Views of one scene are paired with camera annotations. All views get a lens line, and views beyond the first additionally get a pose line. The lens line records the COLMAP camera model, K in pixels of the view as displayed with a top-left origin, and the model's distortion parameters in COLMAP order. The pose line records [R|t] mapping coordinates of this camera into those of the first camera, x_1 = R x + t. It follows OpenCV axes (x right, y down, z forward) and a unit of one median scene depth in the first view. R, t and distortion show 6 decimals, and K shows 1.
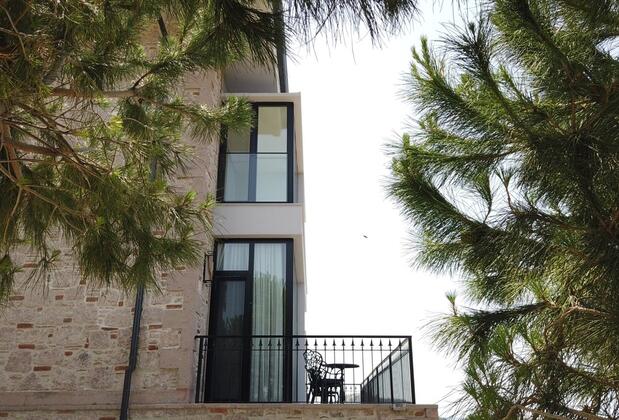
lens RADIAL K [[552.6, 0, 309.5], [0, 552.6, 210.0], [0, 0, 1]] dist [0.068534, -0.063479]
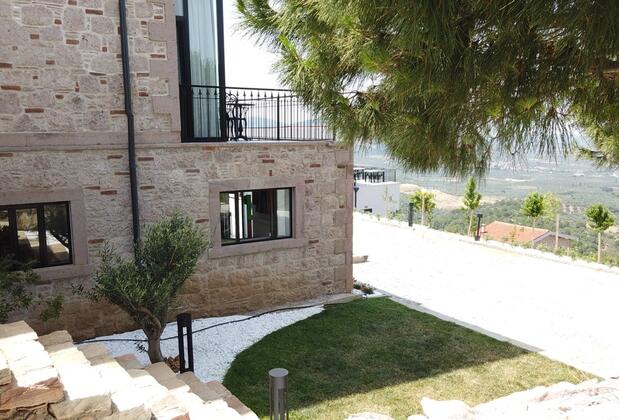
lens RADIAL K [[552.6, 0, 309.5], [0, 552.6, 210.0], [0, 0, 1]] dist [0.068534, -0.063479]
pose [[0.846043, -0.081785, 0.526804, -0.594384], [-0.156634, 0.906416, 0.392271, -0.021889], [-0.509585, -0.414394, 0.754056, -0.064155]]
